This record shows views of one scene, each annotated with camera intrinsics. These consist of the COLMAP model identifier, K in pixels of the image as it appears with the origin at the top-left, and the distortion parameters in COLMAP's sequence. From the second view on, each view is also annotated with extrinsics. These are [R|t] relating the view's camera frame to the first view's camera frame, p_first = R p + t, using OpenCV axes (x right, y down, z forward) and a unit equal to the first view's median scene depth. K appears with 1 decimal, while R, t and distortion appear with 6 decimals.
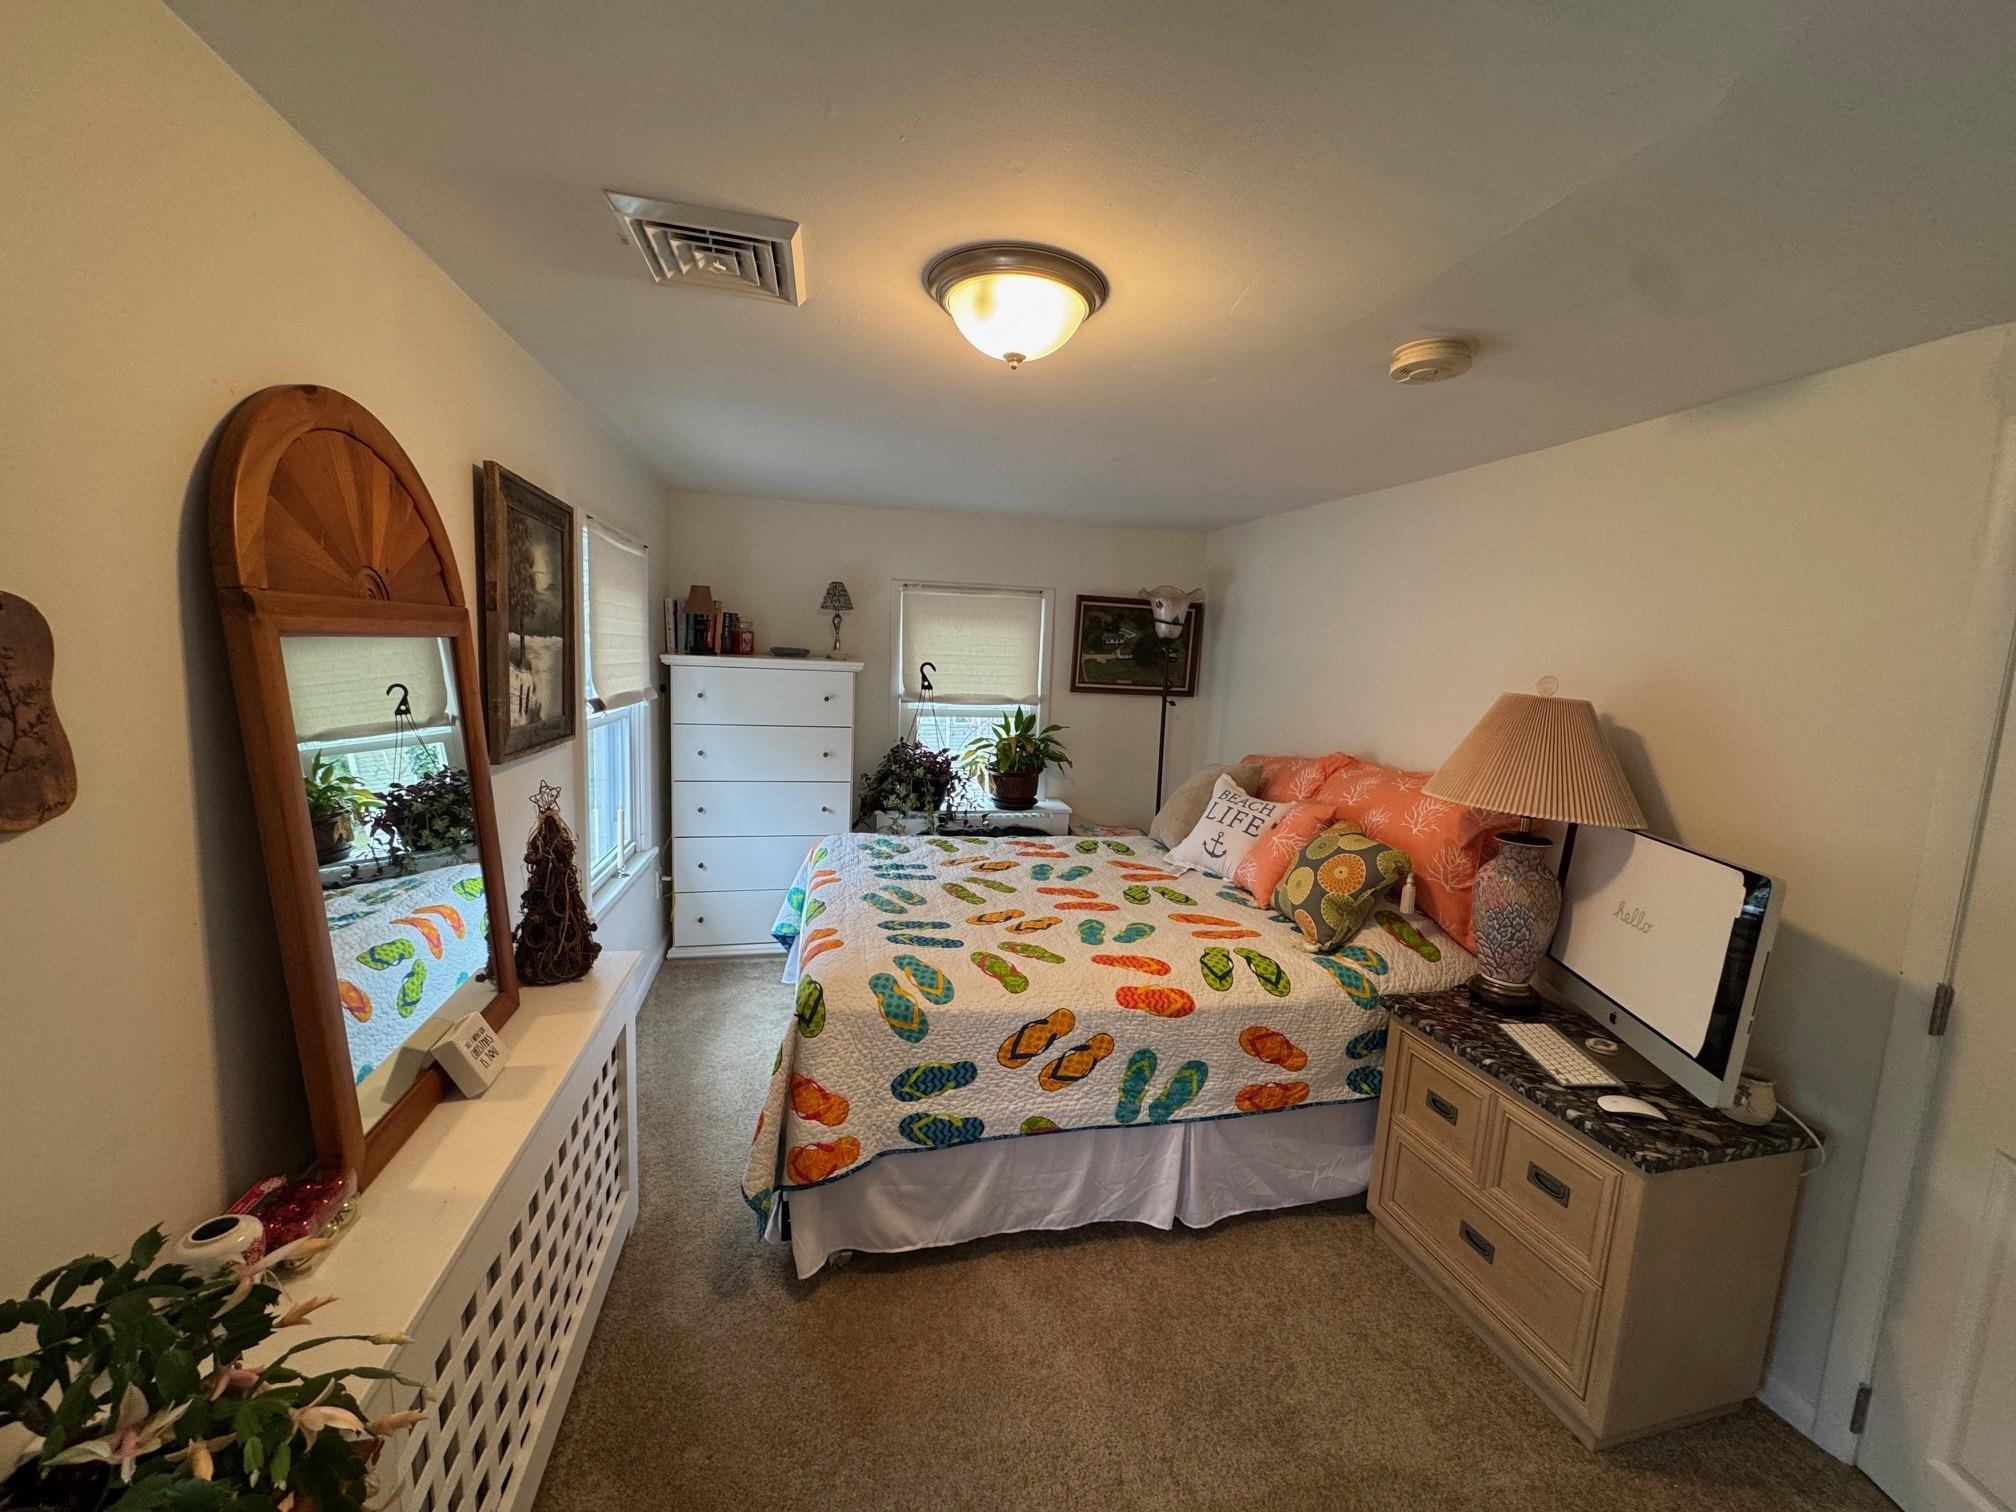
lens RADIAL K [[803.7, 0, 1007.8], [0, 803.7, 764.4], [0, 0, 1]] dist [-0.001475, 0.000364]
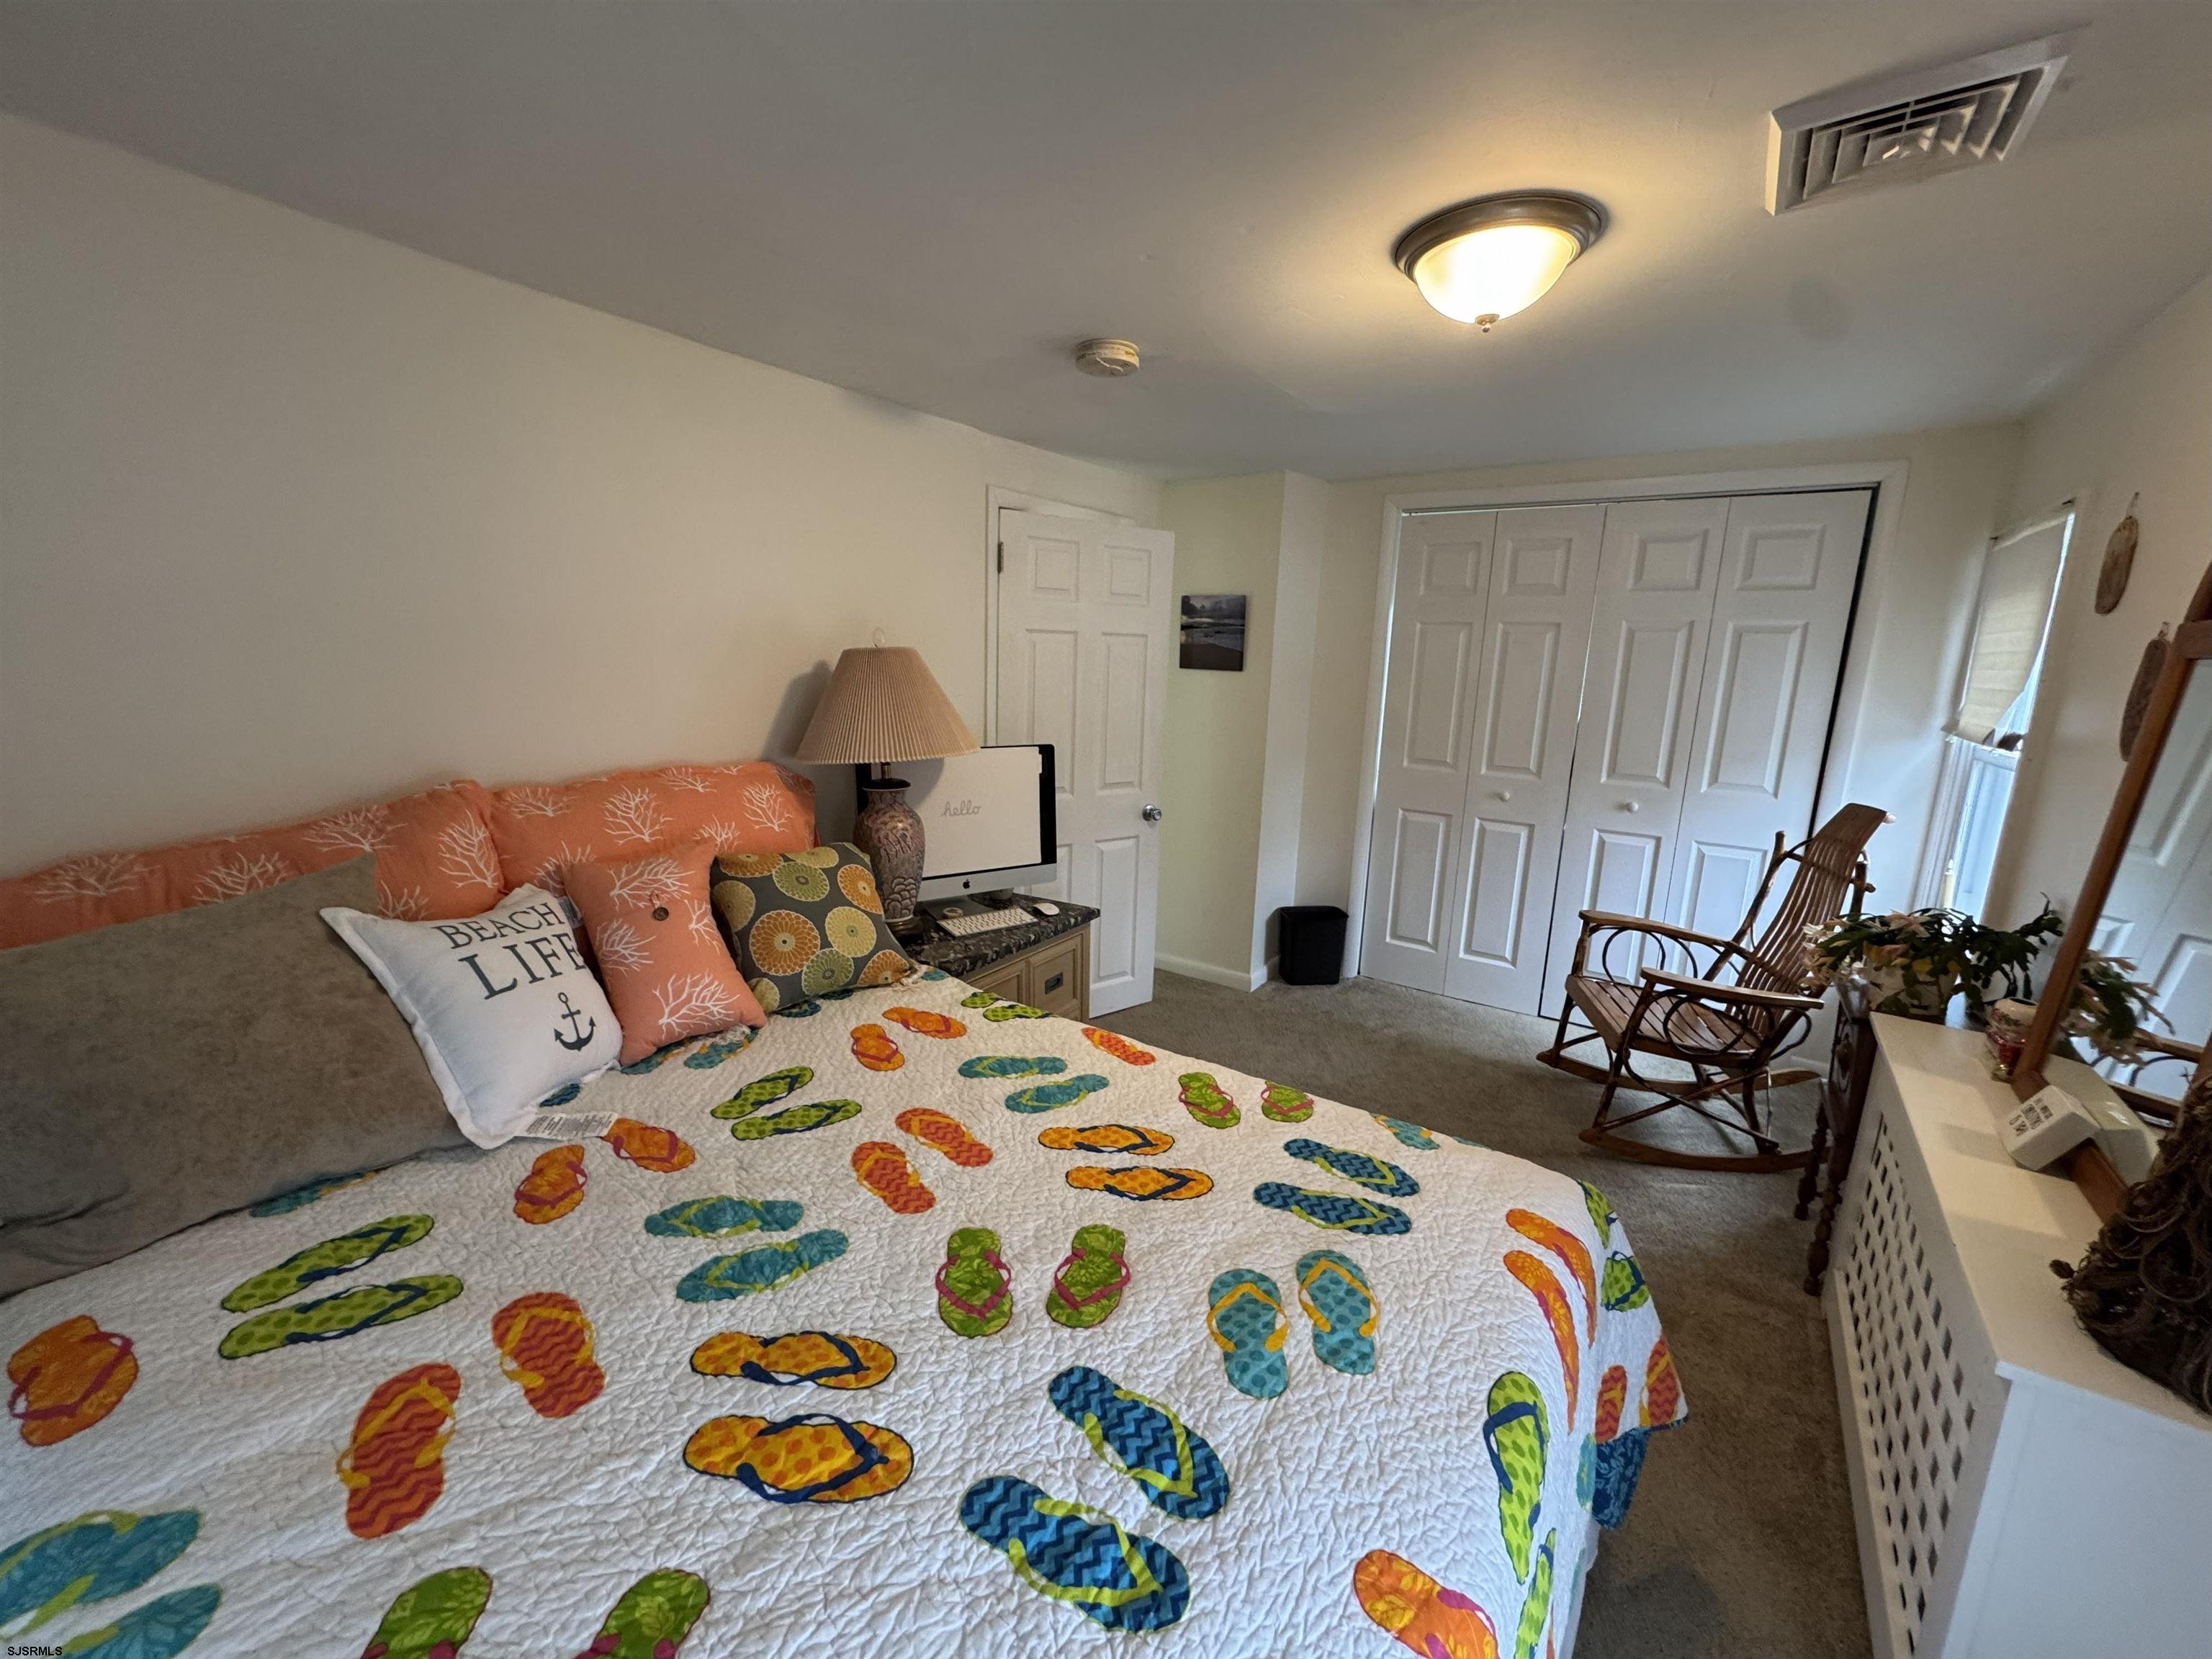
lens RADIAL K [[881.8, 0, 1094.1], [0, 881.8, 827.0], [0, 0, 1]] dist [-0.001475, 0.000364]
pose [[-0.672447, -0.201539, 0.712178, -0.312089], [0.048354, 0.948196, 0.313986, -0.168346], [-0.738565, 0.245575, -0.627866, 1.224488]]
